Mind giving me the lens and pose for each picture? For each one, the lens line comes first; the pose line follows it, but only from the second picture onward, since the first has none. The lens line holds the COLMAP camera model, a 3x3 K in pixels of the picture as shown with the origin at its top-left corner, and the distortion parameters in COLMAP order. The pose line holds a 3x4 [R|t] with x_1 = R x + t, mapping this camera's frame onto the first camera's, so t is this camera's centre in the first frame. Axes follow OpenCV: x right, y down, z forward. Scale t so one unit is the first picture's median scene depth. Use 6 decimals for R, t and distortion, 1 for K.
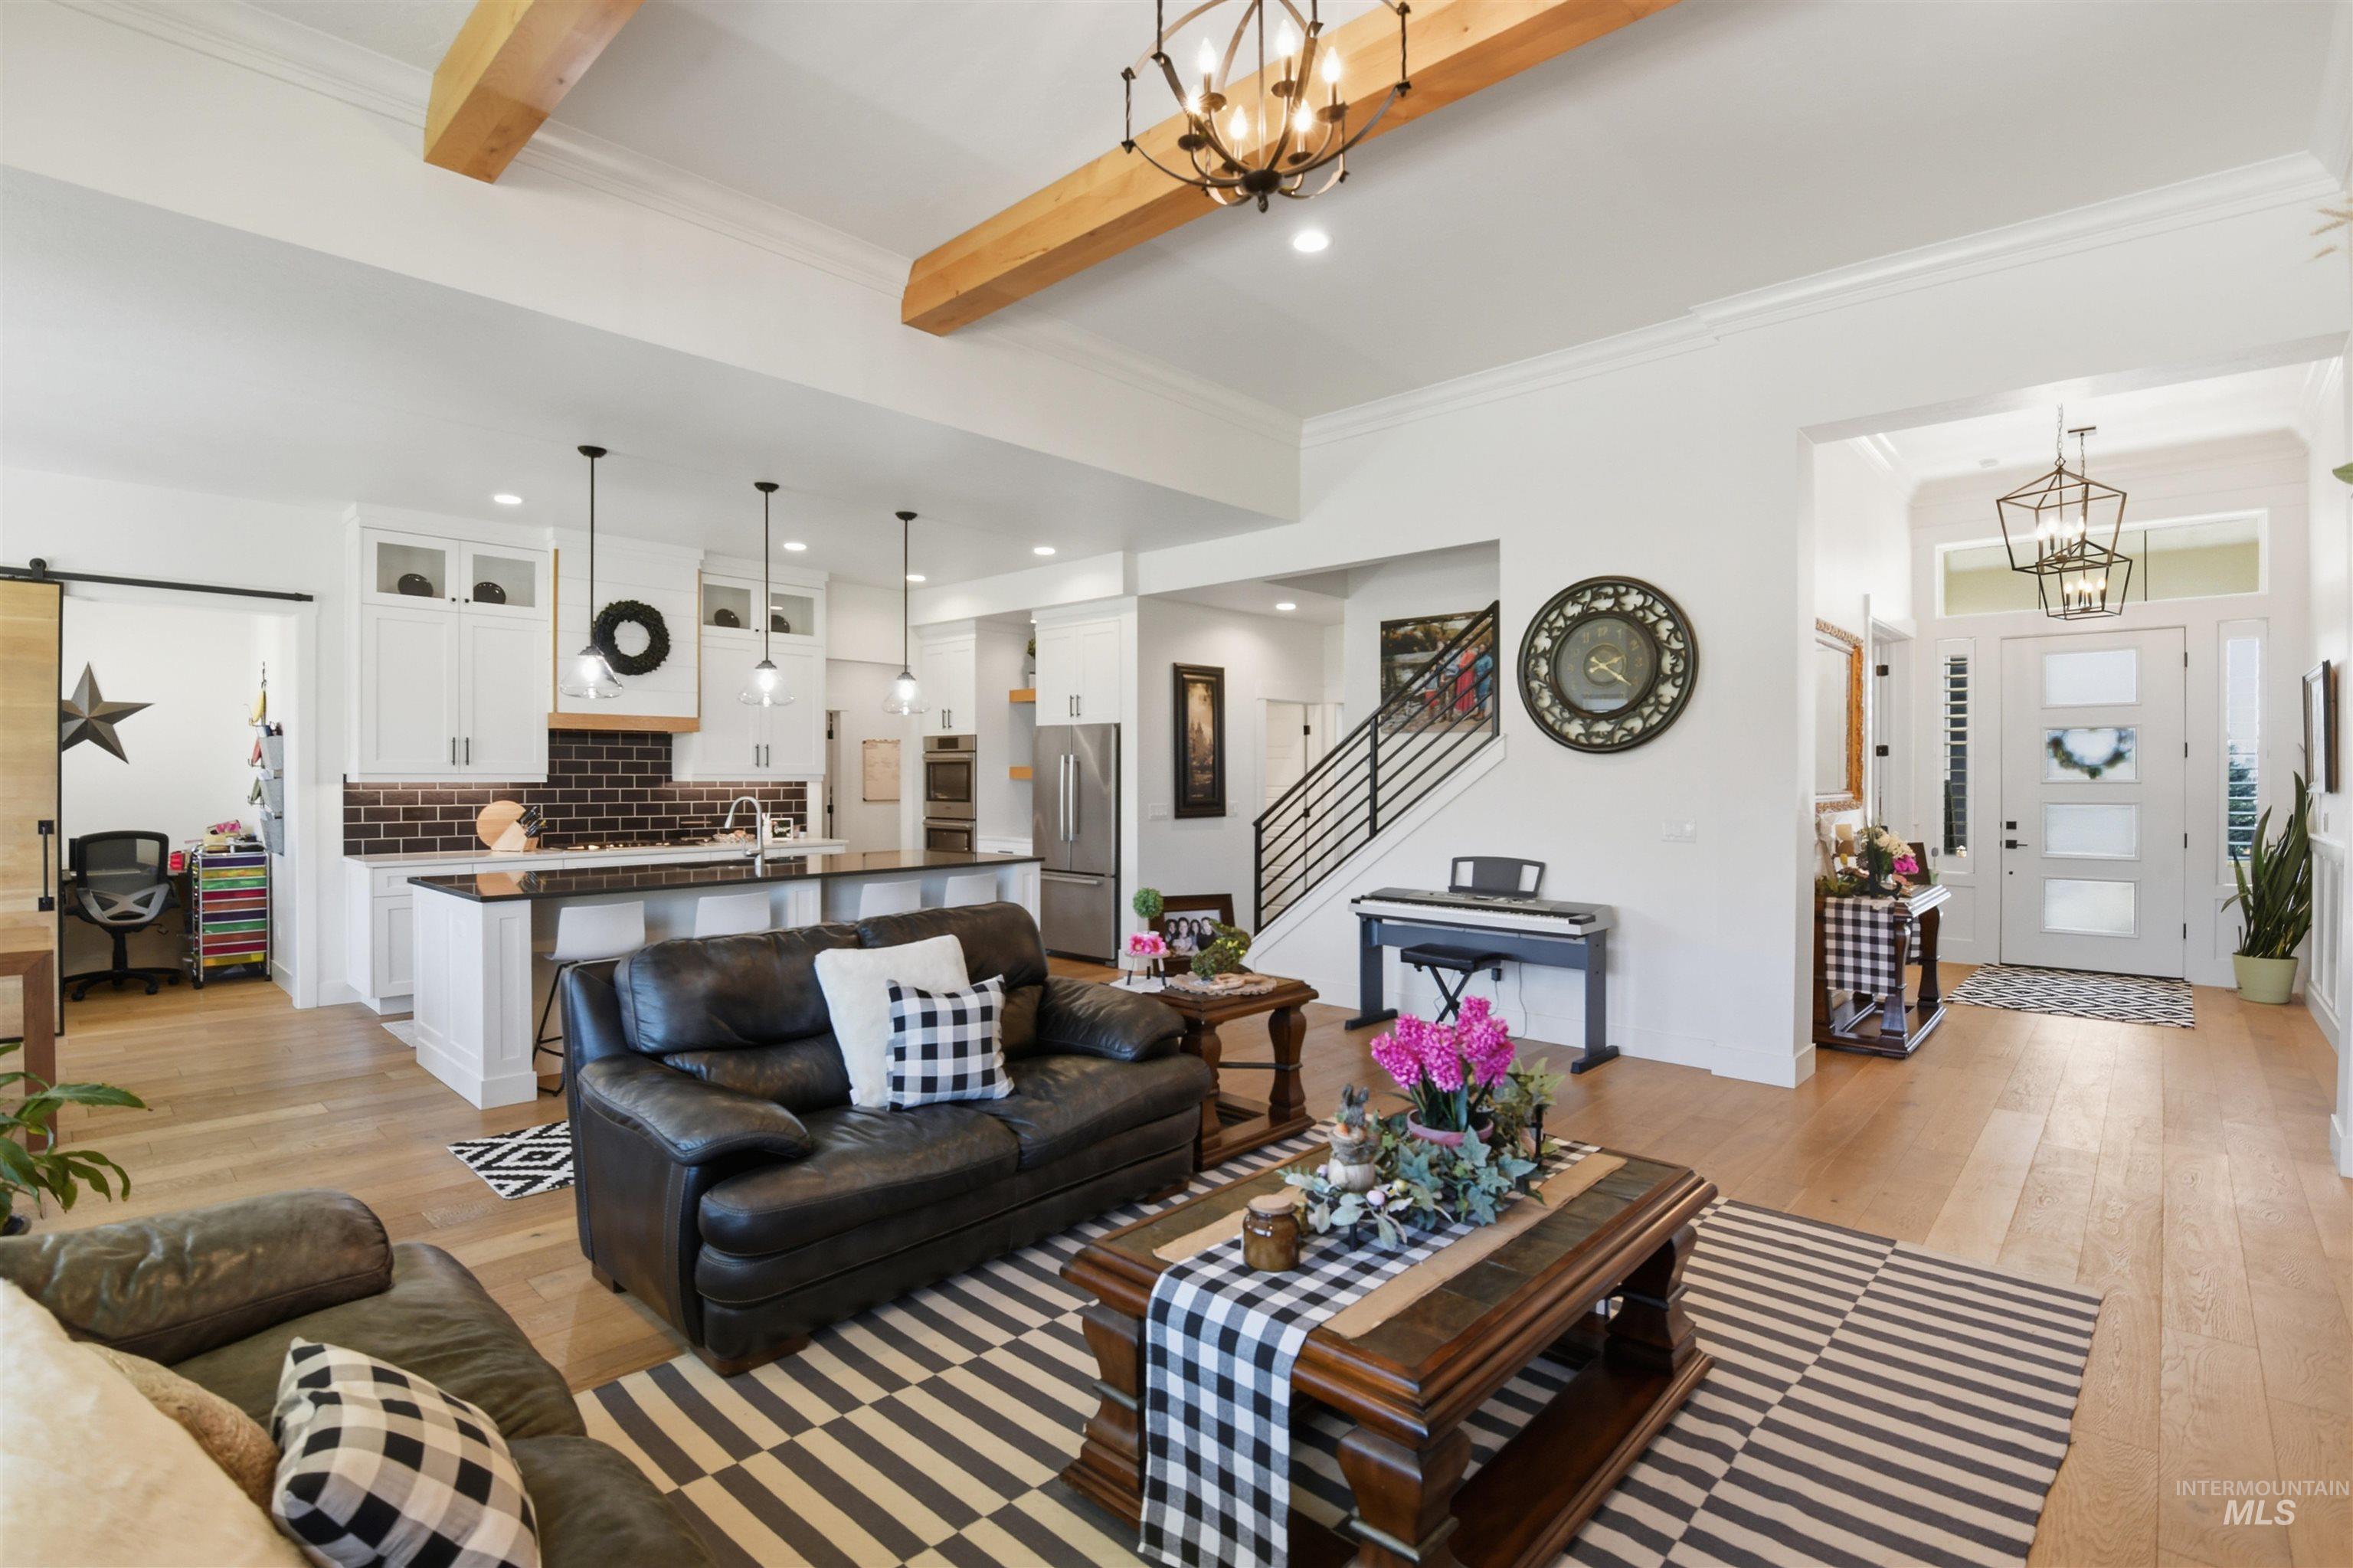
lens RADIAL K [[1110.3, 0, 1190.7], [0, 1110.3, 789.3], [0, 0, 1]] dist [-0.003342, -0.000447]
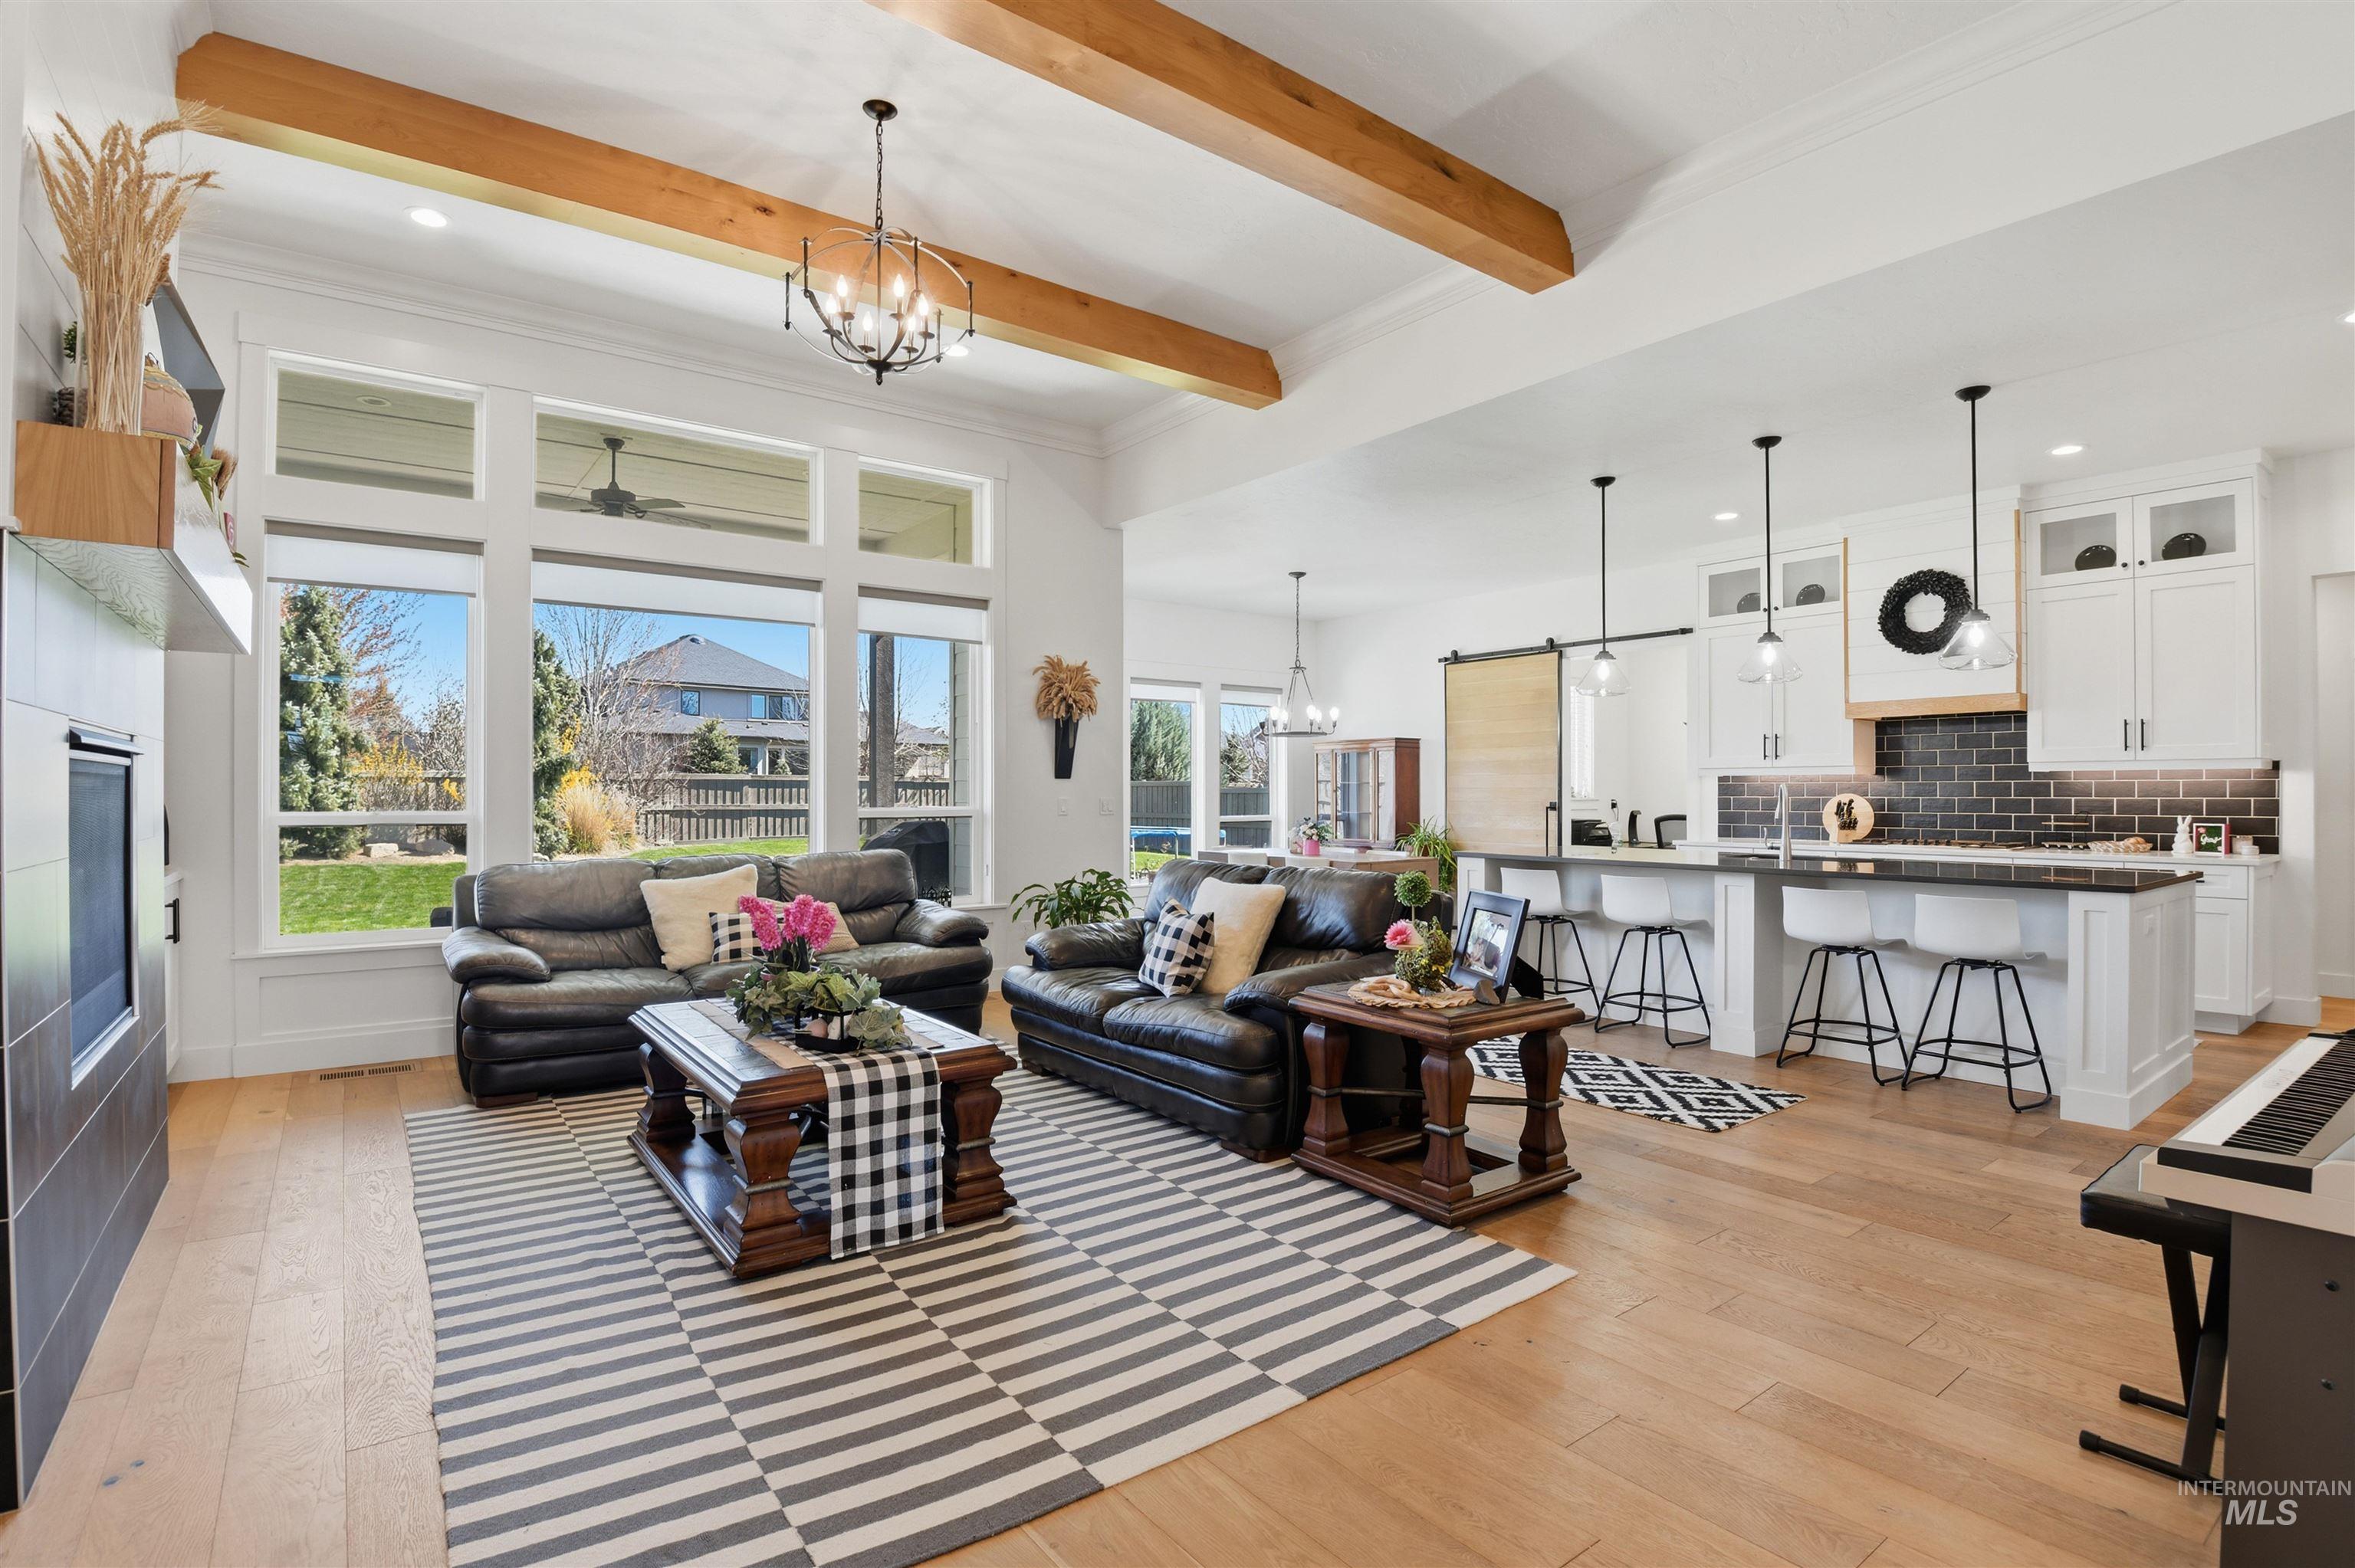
lens RADIAL K [[1109.2, 0, 1177.5], [0, 1109.2, 784.0], [0, 0, 1]] dist [-0.032226, -0.000704]
pose [[-0.167581, -0.011304, -0.985793, 0.588086], [-0.011671, 0.999887, -0.009482, 0.022494], [0.985789, 0.009916, -0.167694, 0.706758]]
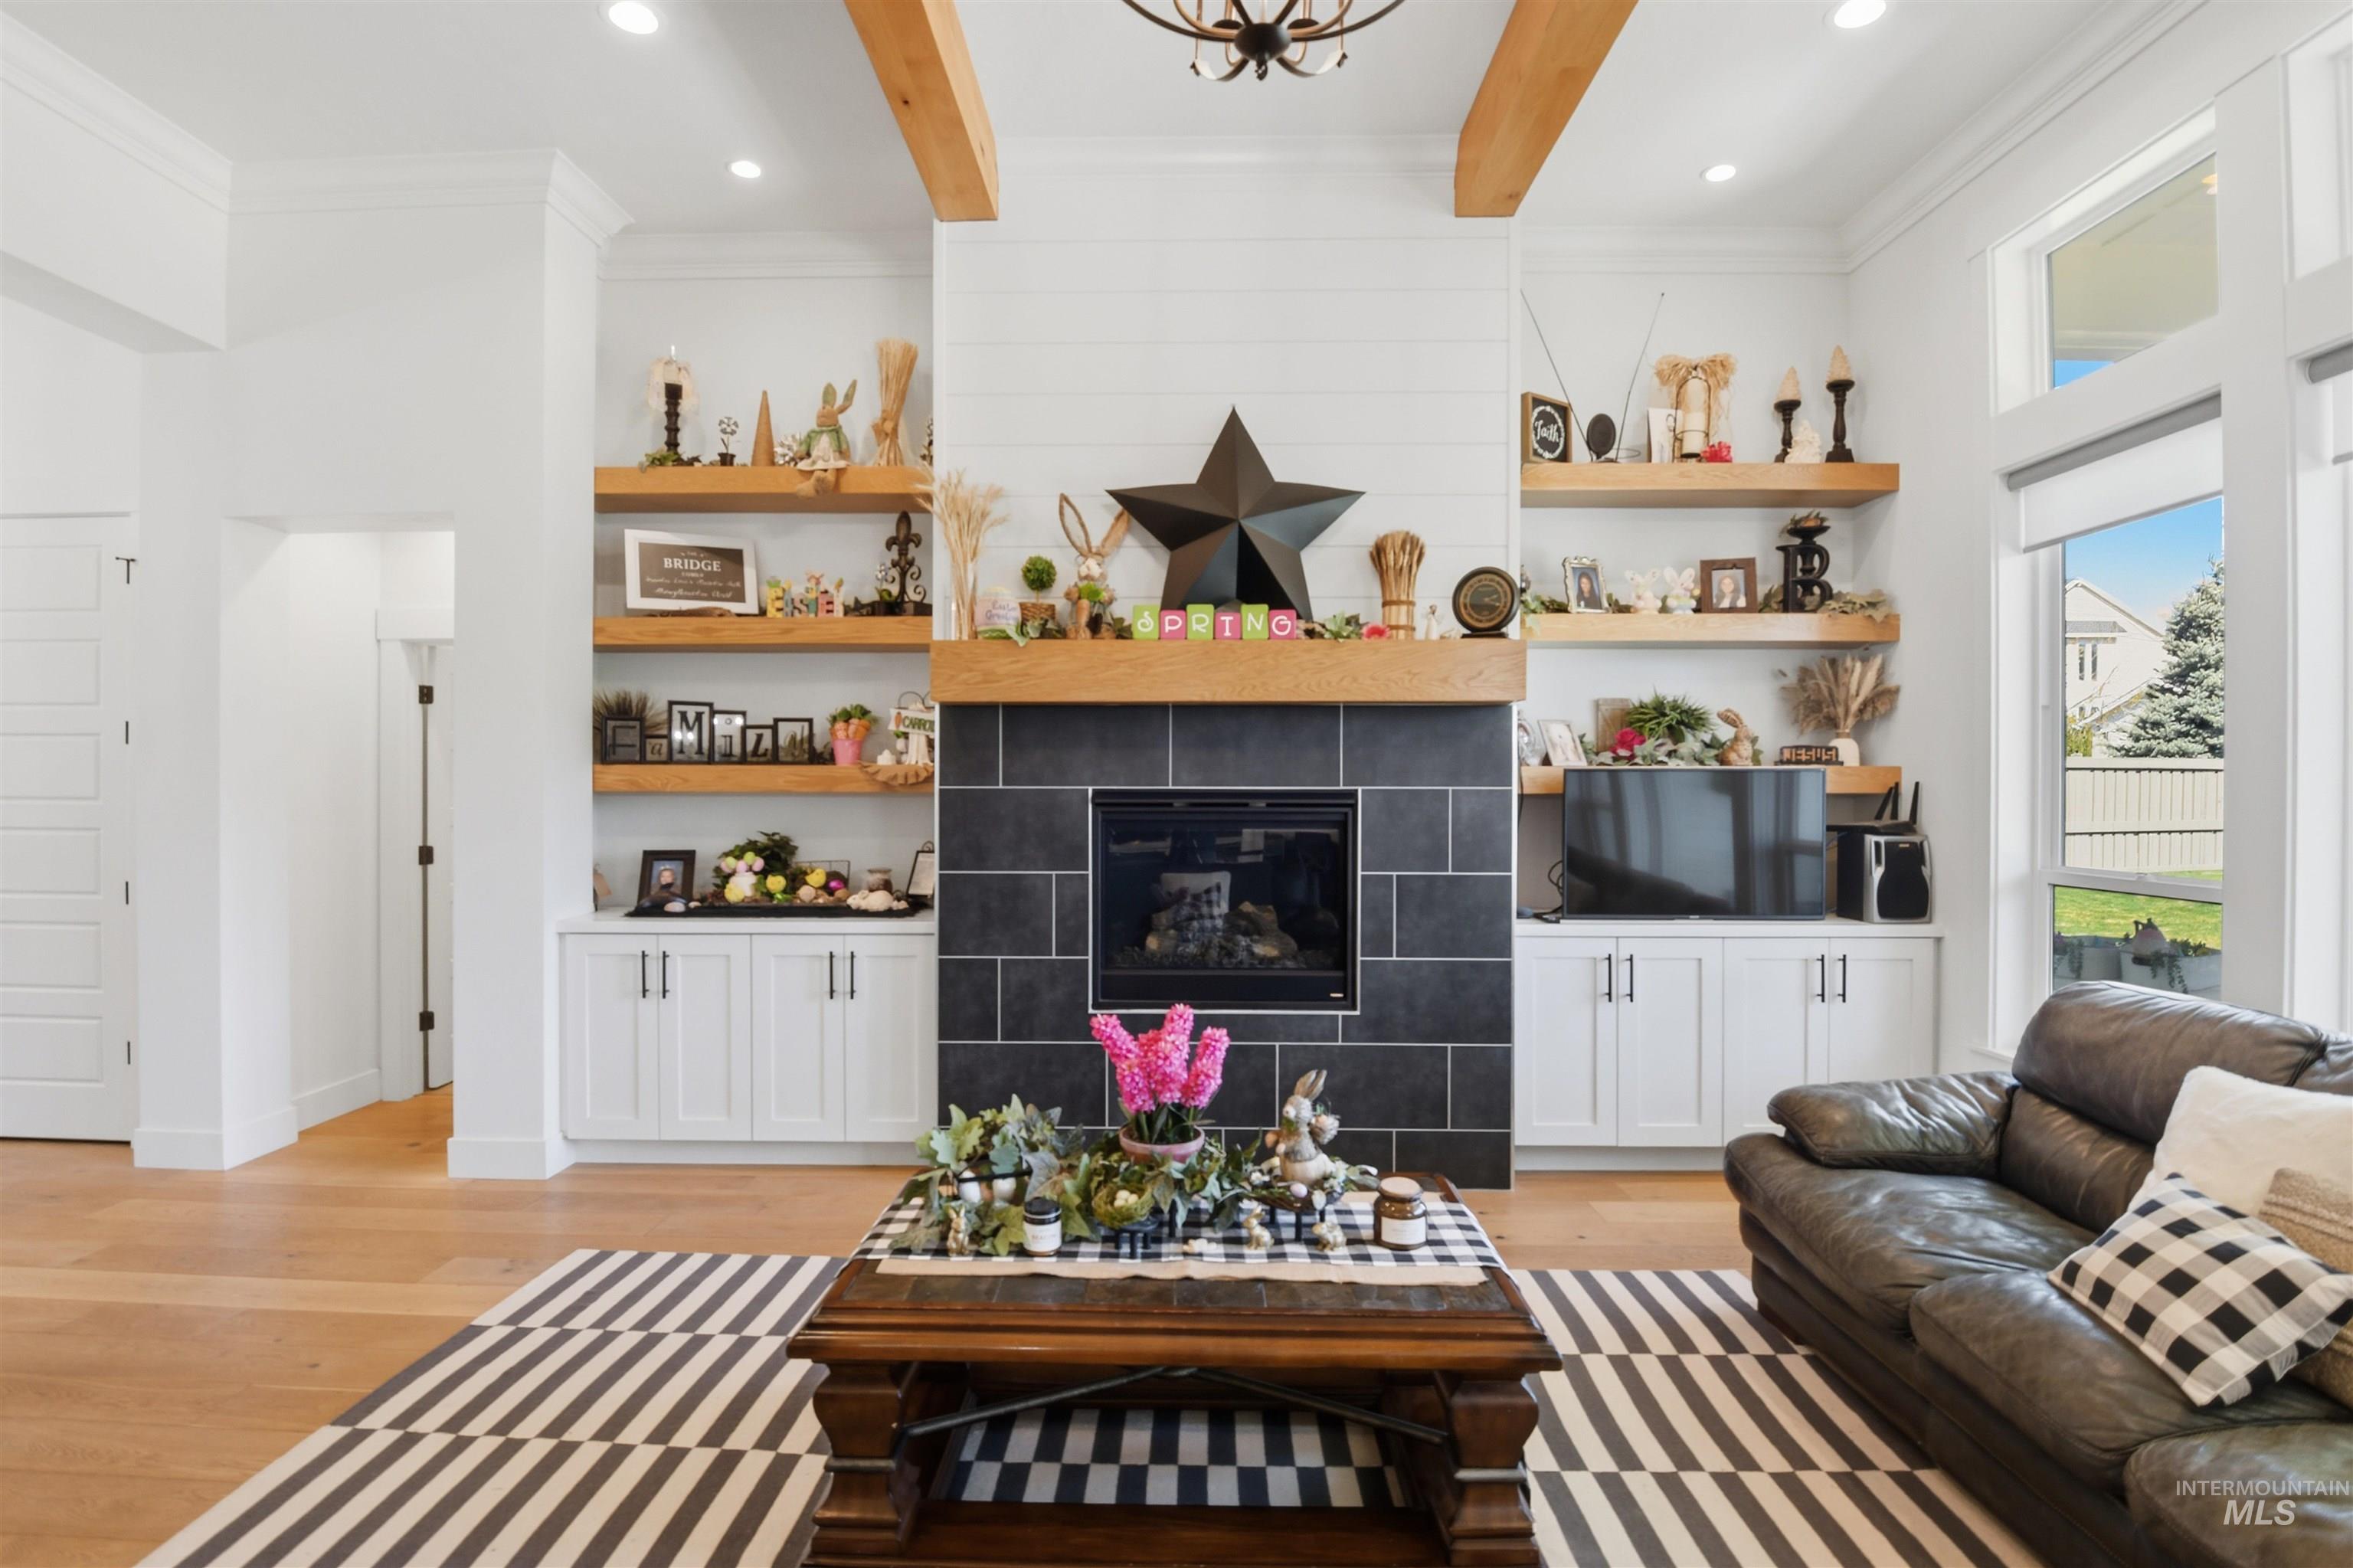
lens RADIAL K [[1148.7, 0, 1176.5], [0, 1148.7, 784.0], [0, 0, 1]] dist [-0.016417, -0.000468]
pose [[-0.674396, -0.002410, 0.738366, -0.238647], [0.007828, 0.999915, 0.010414, -0.007831], [-0.738328, 0.012803, -0.674320, 0.675067]]
